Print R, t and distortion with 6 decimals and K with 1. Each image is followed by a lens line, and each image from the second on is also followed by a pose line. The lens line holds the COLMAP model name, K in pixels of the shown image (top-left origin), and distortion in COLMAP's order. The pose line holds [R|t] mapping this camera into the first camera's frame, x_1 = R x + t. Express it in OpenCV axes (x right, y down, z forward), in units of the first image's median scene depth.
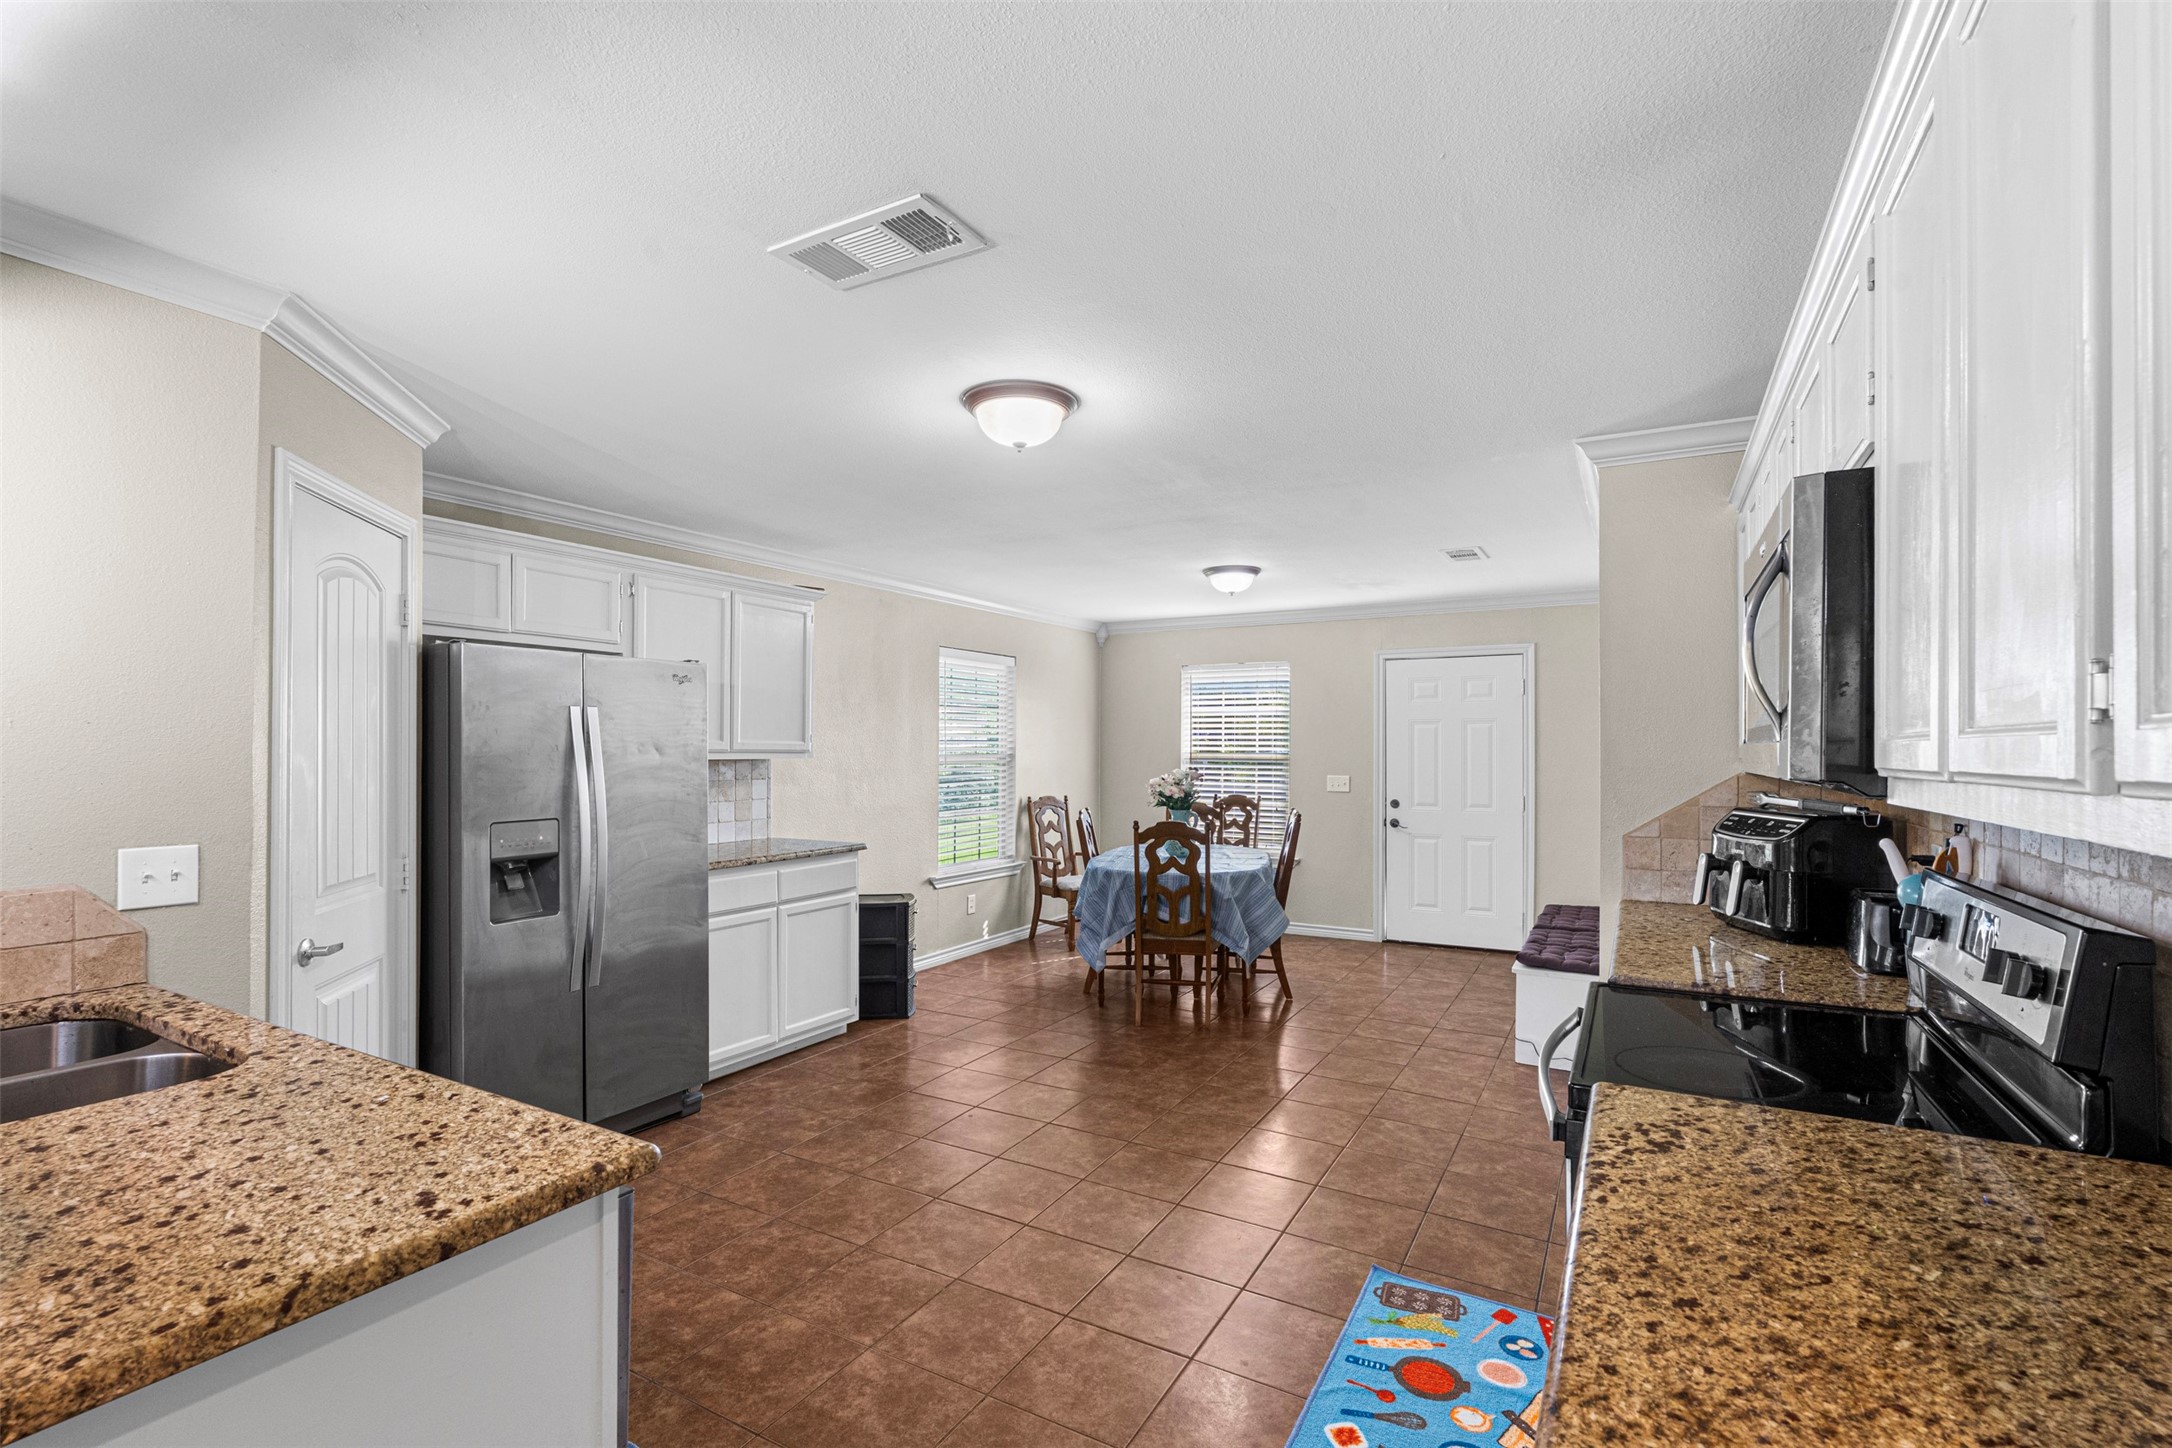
lens RADIAL K [[968.2, 0, 1082.6], [0, 968.2, 726.5], [0, 0, 1]] dist [-0.002168, -0.000095]
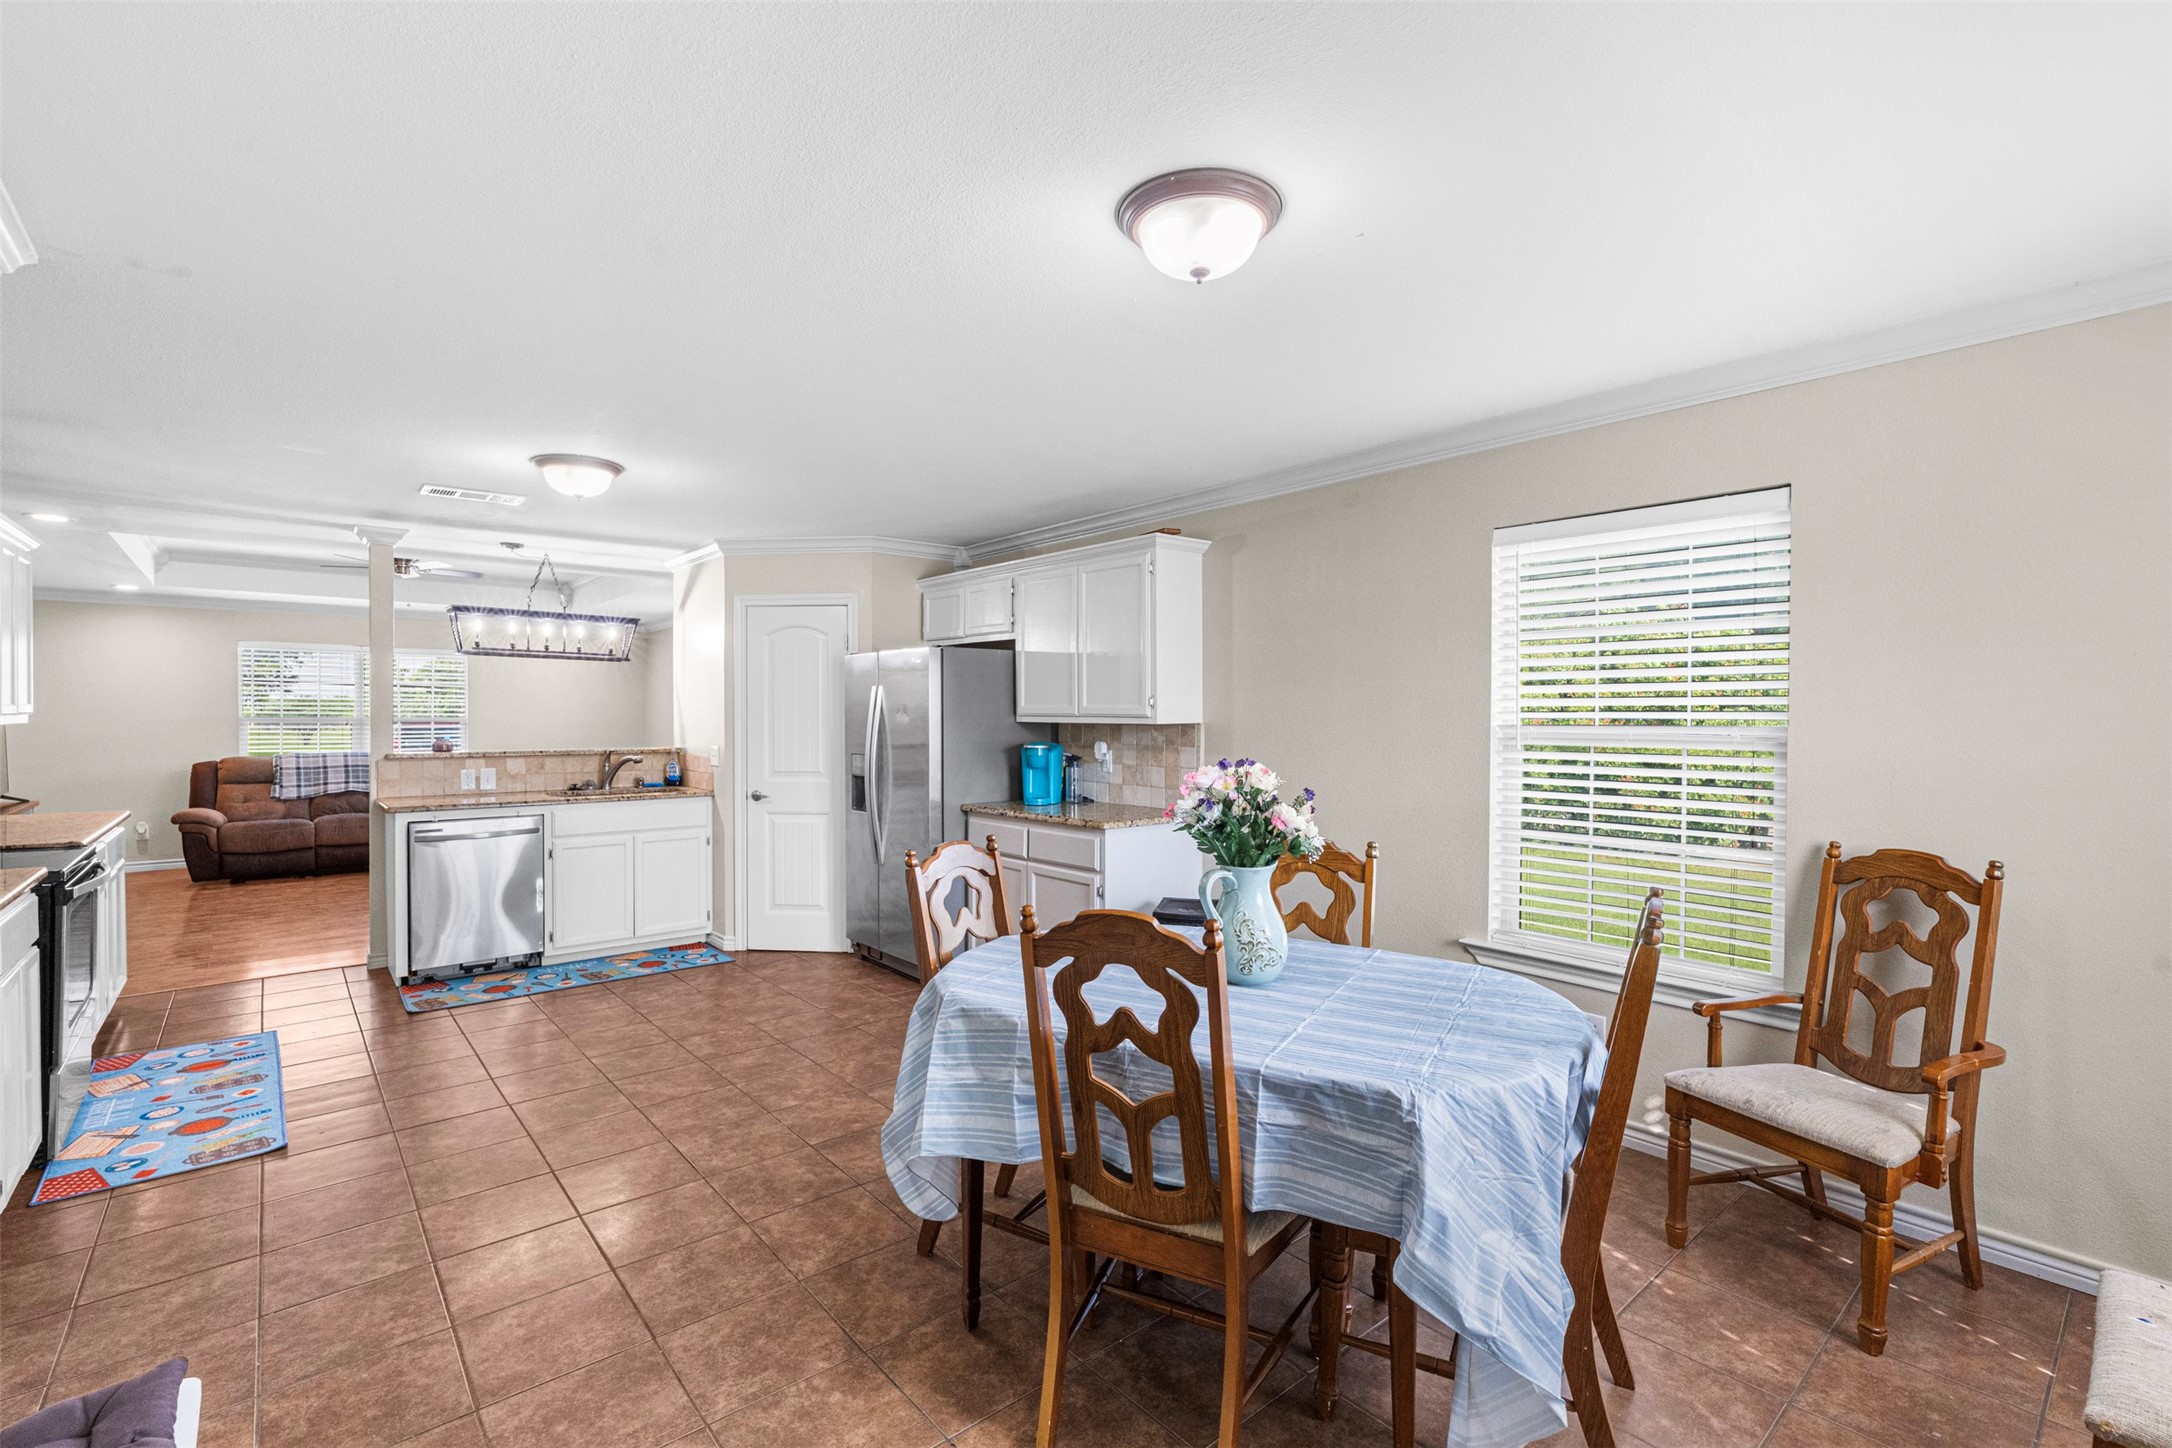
lens RADIAL K [[966.3, 0, 1076.1], [0, 966.3, 718.2], [0, 0, 1]] dist [-0.000966, 0.000012]
pose [[-0.344428, 0.000261, -0.938813, 0.571486], [0.017447, 0.999829, -0.006123, 0.031463], [0.938650, -0.018488, -0.344374, 1.232333]]
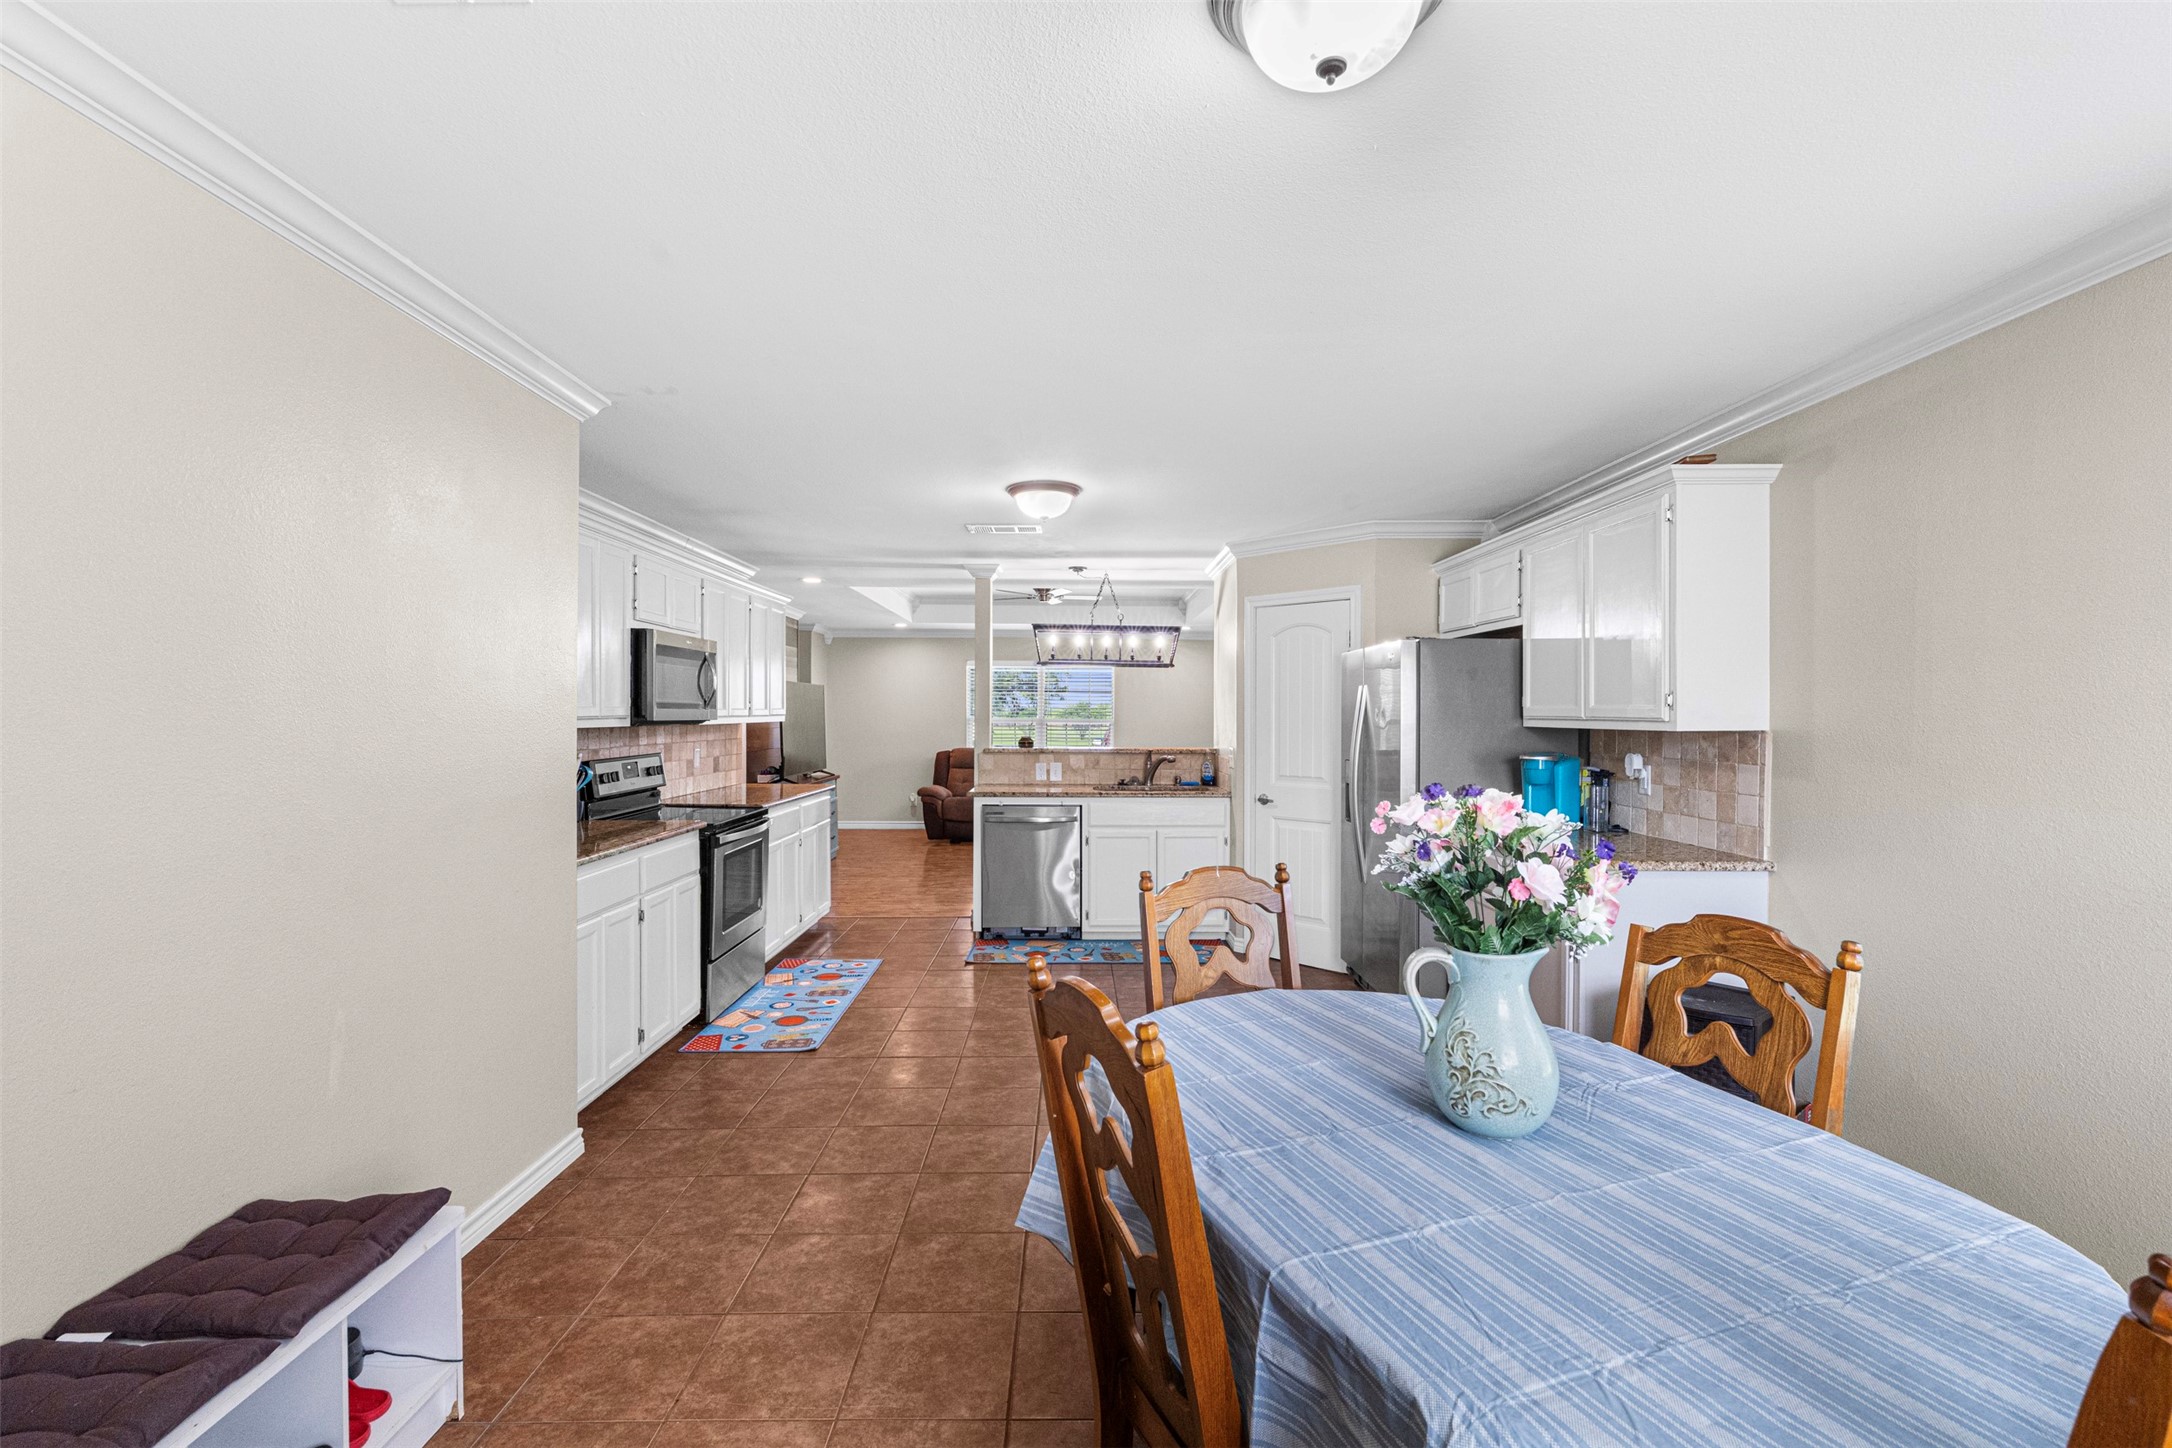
lens RADIAL K [[959.0, 0, 1084.3], [0, 959.0, 721.8], [0, 0, 1]] dist [-0.004420, -0.000002]
pose [[-0.862382, -0.002899, -0.506250, 0.372425], [0.004479, 0.999901, -0.013357, 0.033239], [0.506239, -0.013787, -0.862283, 1.341349]]
